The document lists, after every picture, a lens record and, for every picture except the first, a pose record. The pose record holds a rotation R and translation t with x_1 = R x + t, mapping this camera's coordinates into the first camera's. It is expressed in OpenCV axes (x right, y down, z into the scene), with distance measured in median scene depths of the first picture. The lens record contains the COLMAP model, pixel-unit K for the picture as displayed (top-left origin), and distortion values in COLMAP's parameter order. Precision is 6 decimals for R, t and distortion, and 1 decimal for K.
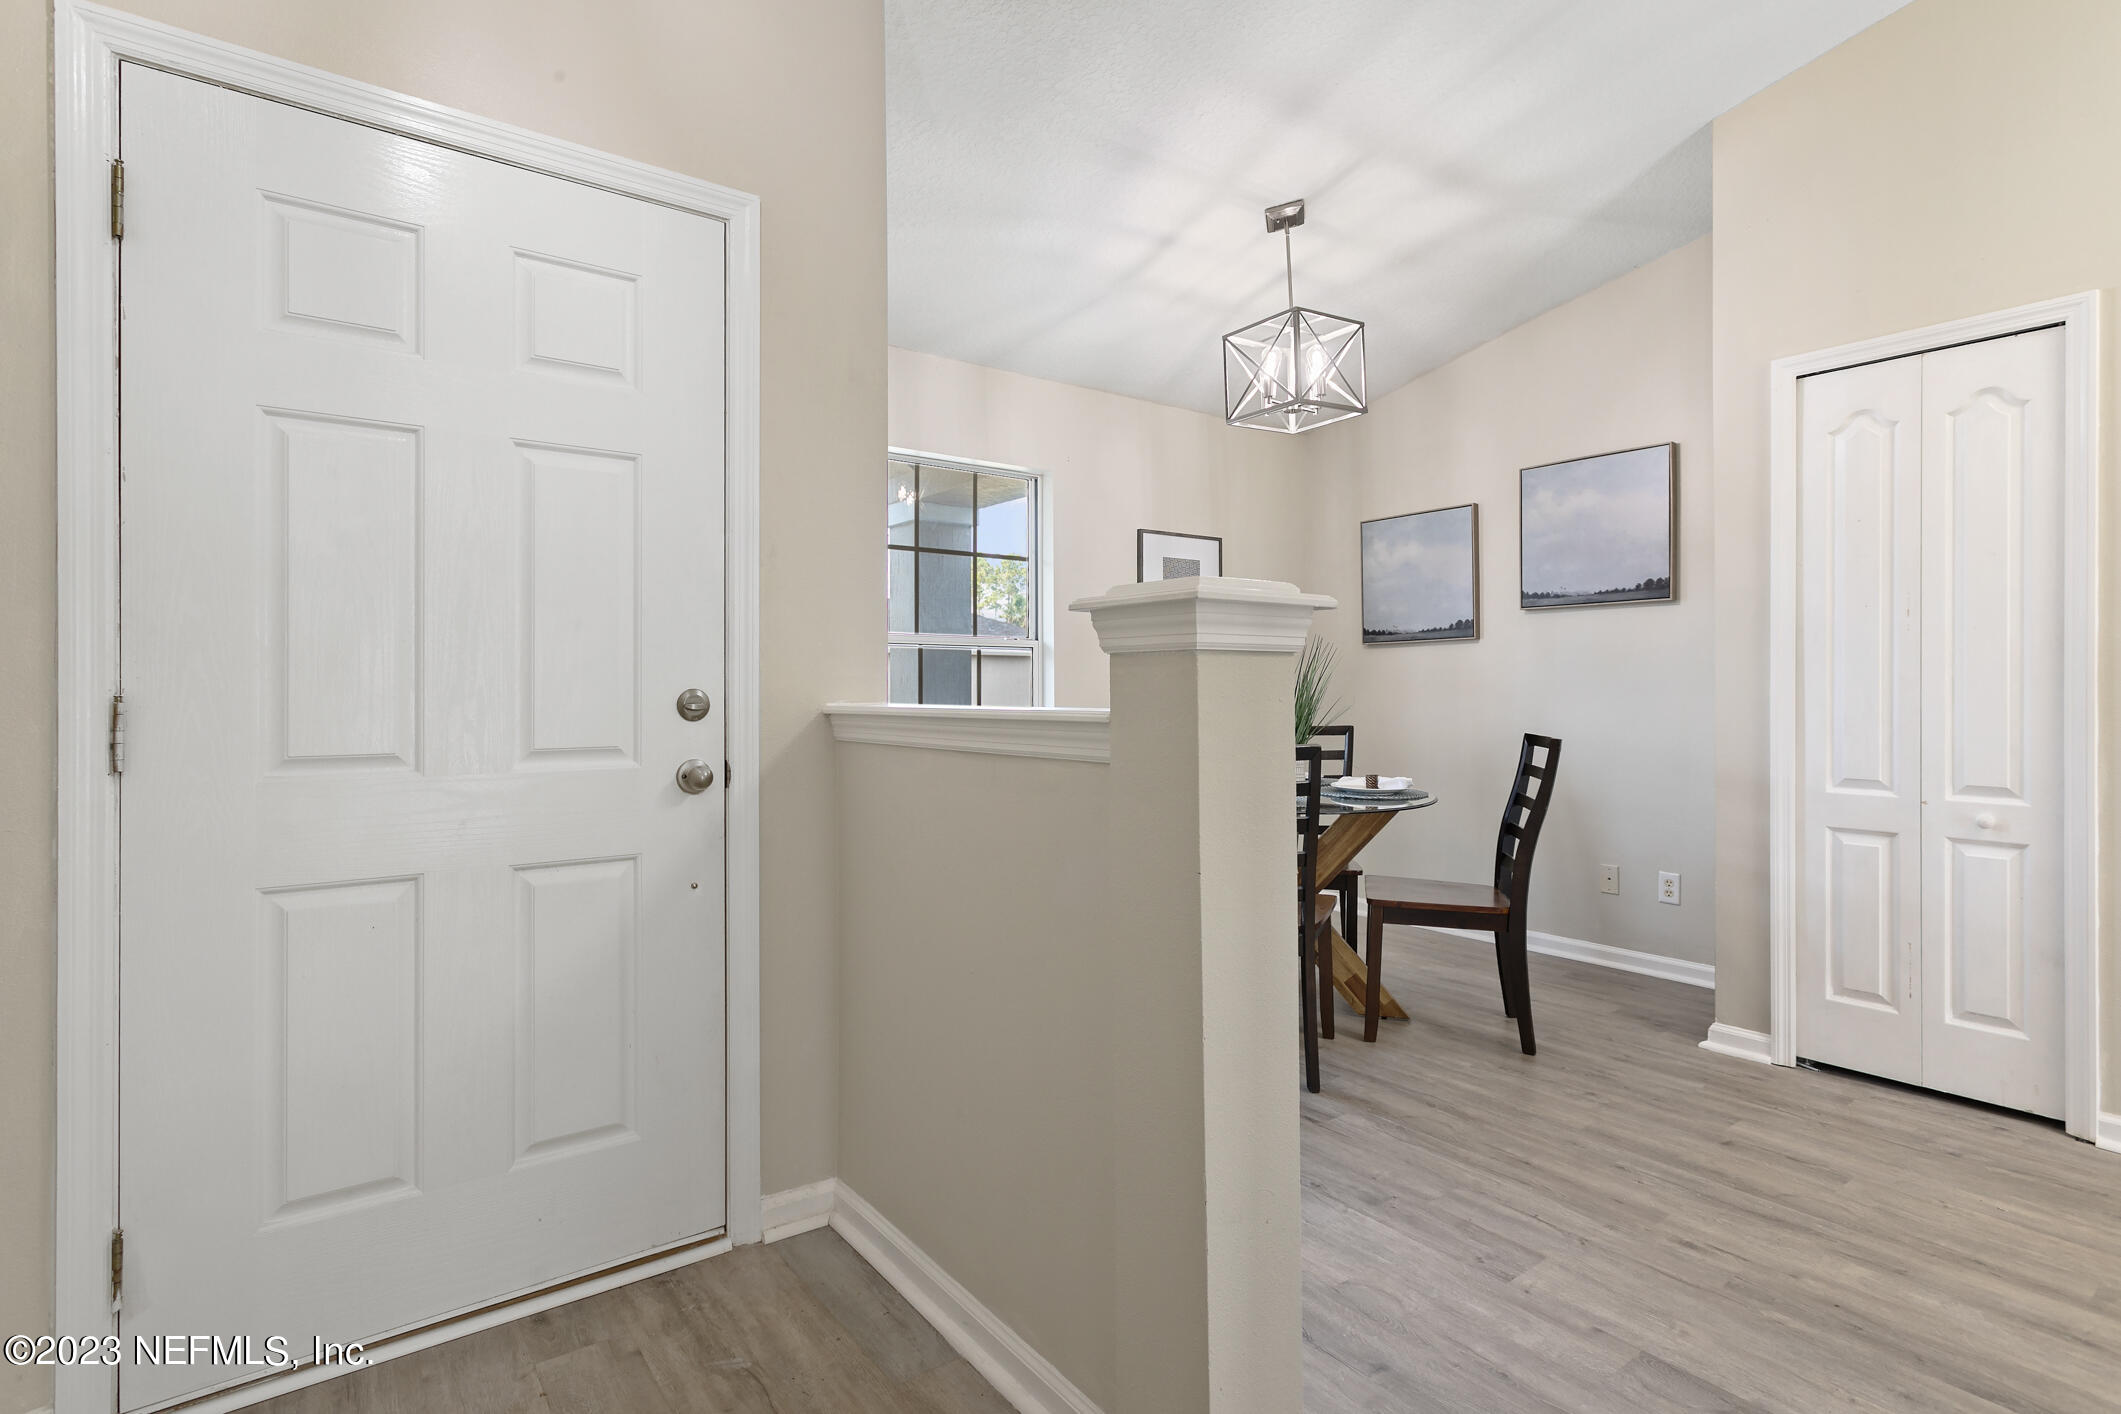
lens RADIAL K [[1022.5, 0, 1062.9], [0, 1022.5, 700.6], [0, 0, 1]] dist [-0.000394, -0.001791]
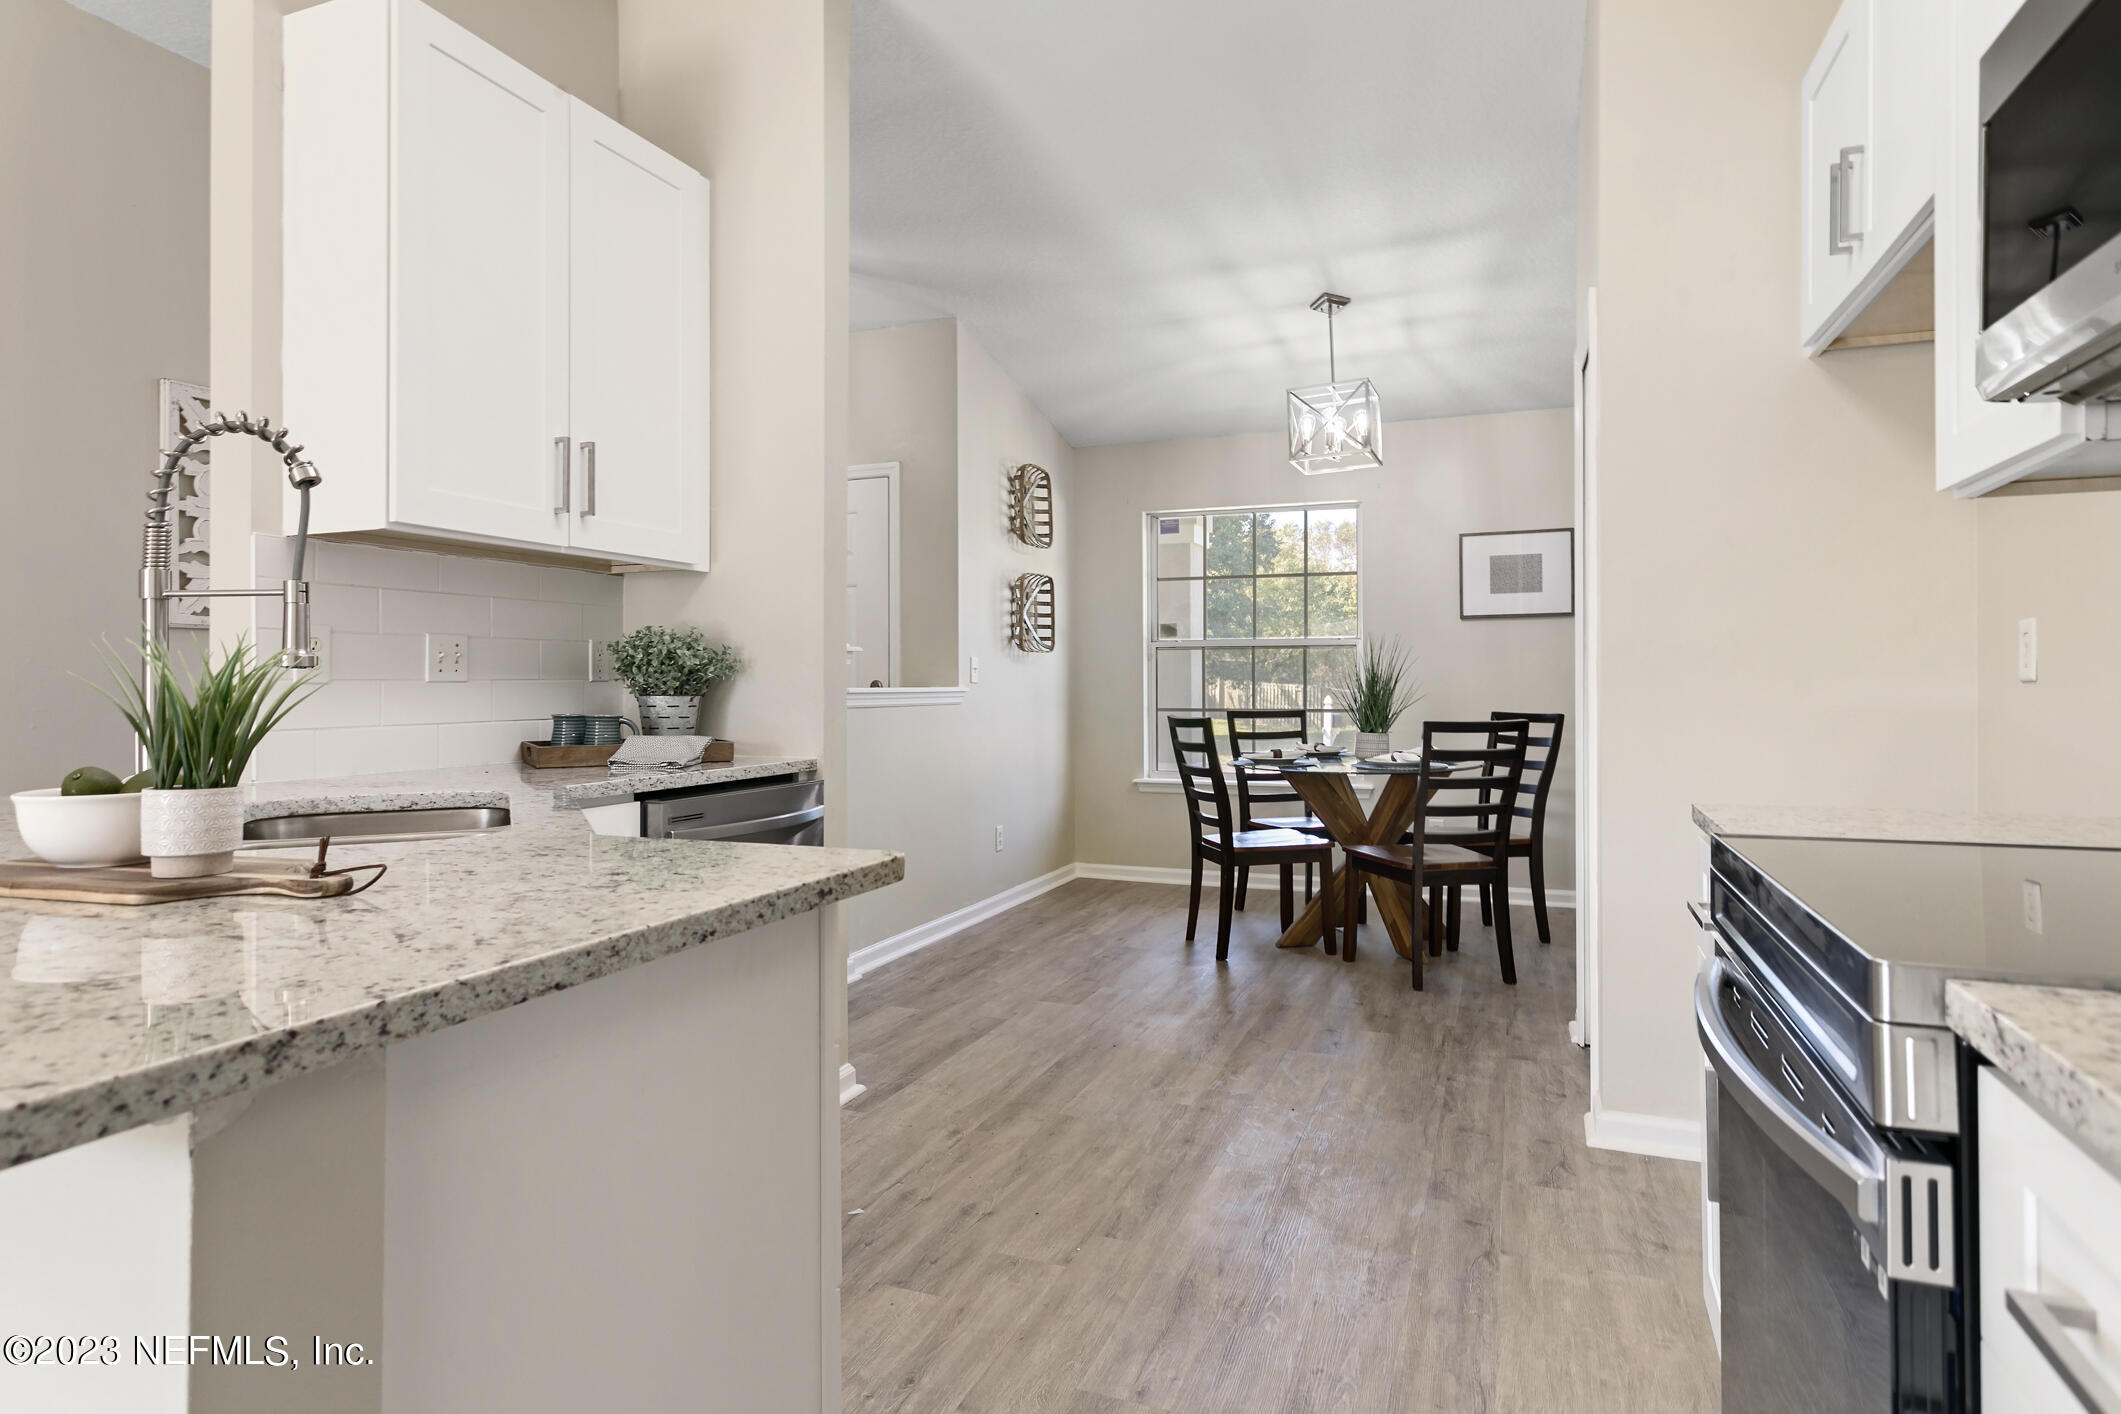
lens RADIAL K [[1175.9, 0, 1061.1], [0, 1175.9, 685.0], [0, 0, 1]] dist [-0.001147, 0.000274]
pose [[0.530782, -0.003797, -0.847500, 1.350118], [-0.010203, 0.999889, -0.010869, 0.019109], [0.847447, 0.014417, 0.530684, -0.052215]]
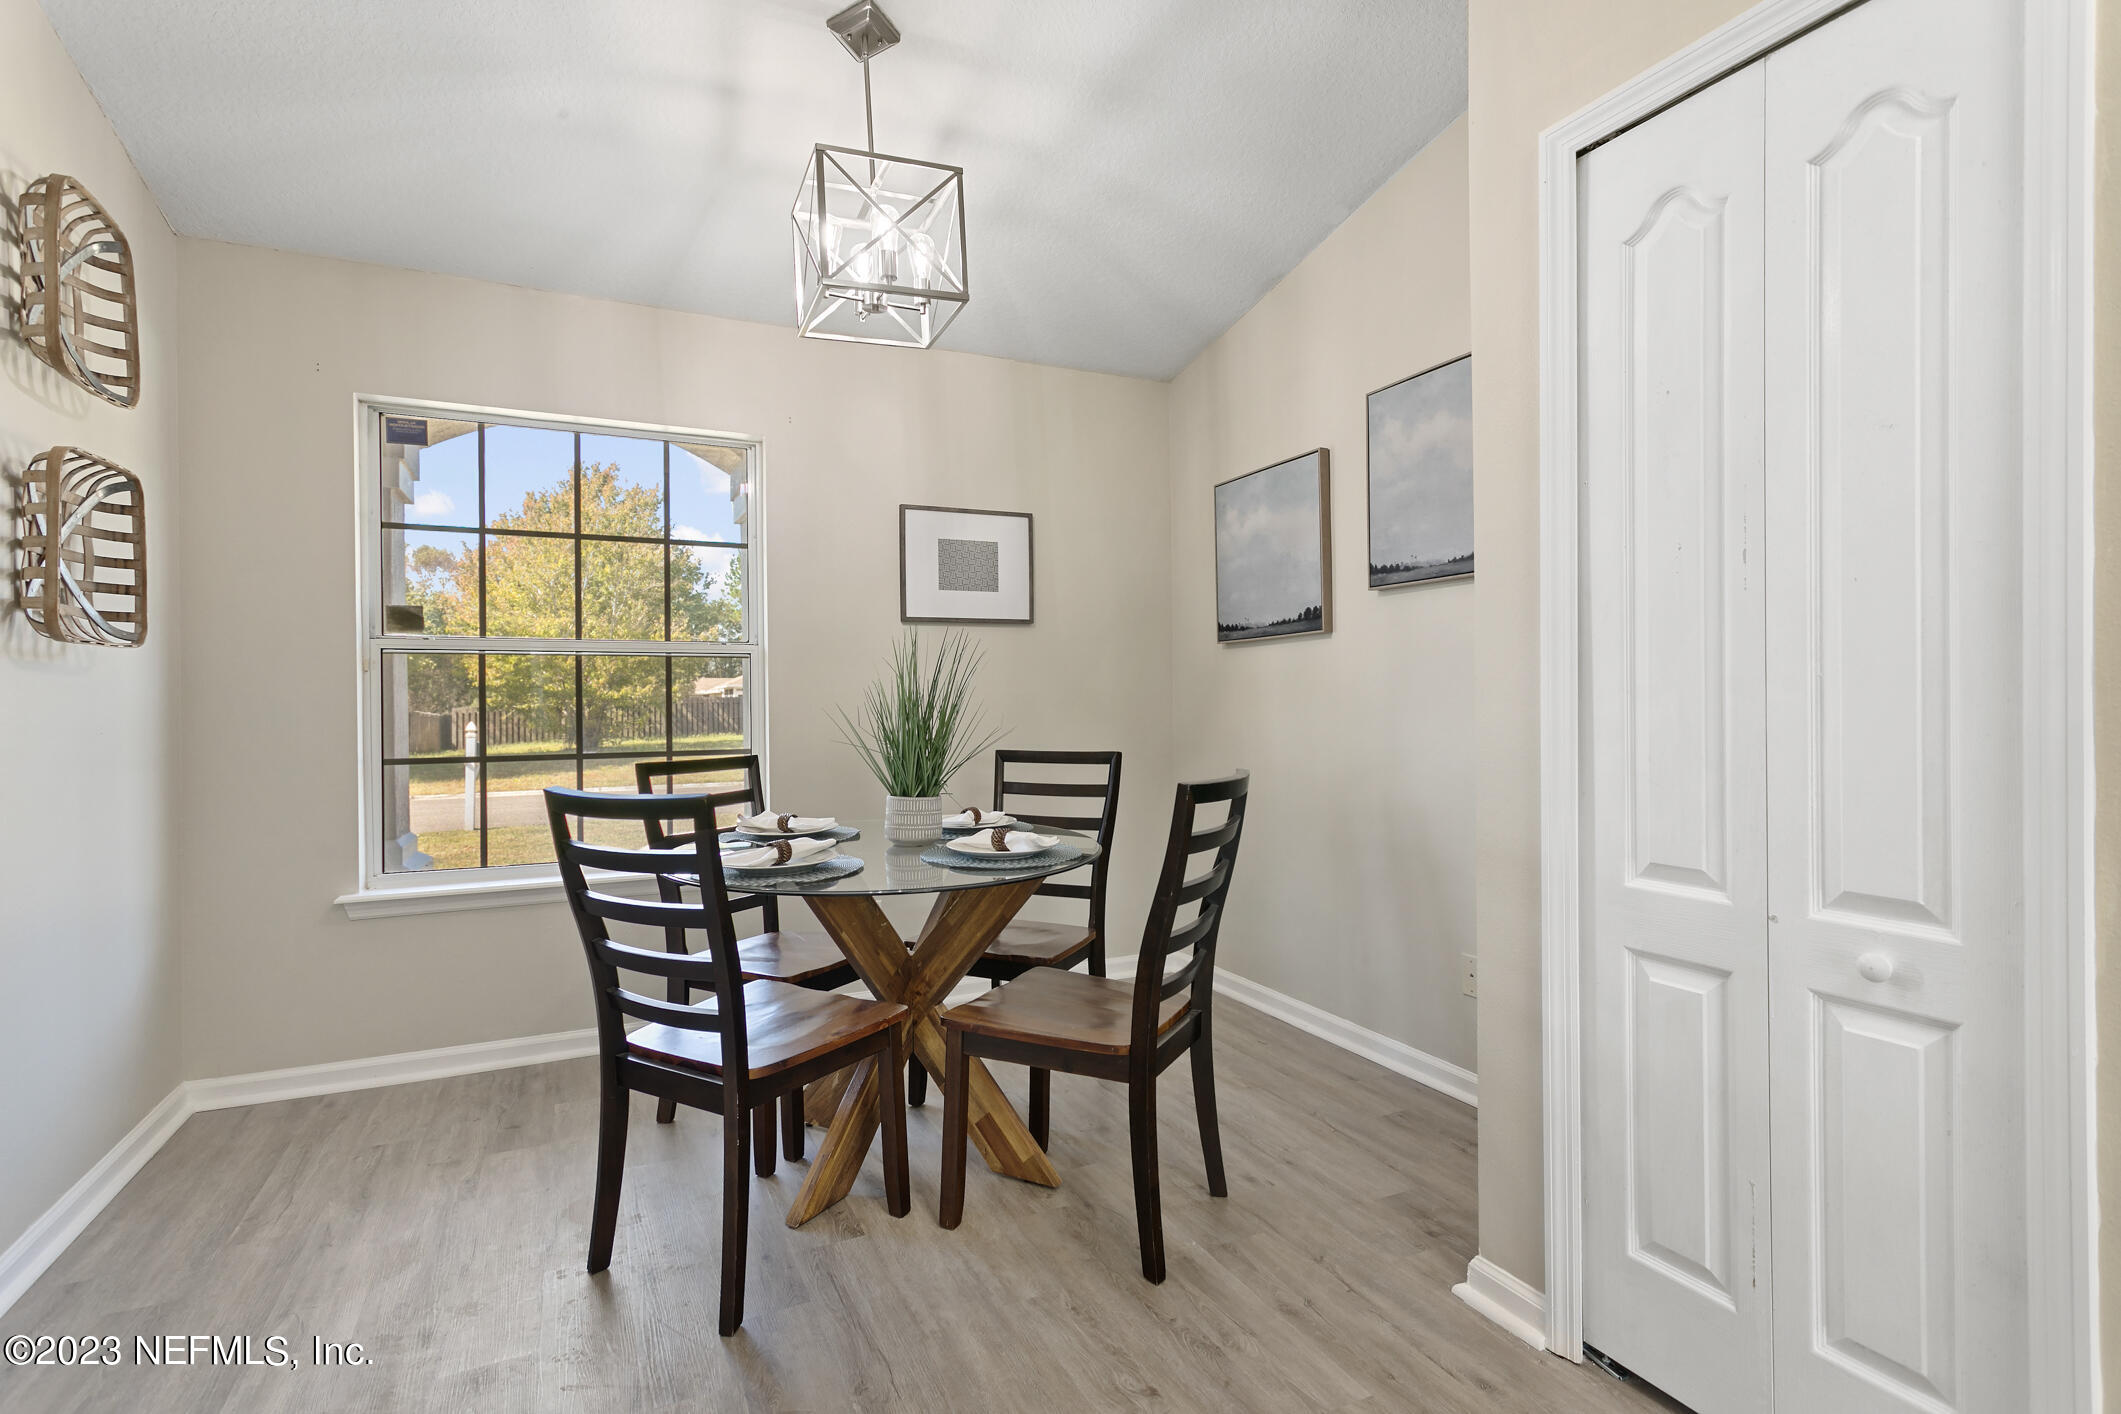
lens RADIAL K [[1022.5, 0, 1053.7], [0, 1022.5, 708.6], [0, 0, 1]] dist [-0.000394, -0.001791]
pose [[0.978989, -0.003979, -0.203875, 0.518016], [0.002282, 0.999961, -0.008559, -0.002831], [0.203901, 0.007914, 0.978960, 0.363598]]
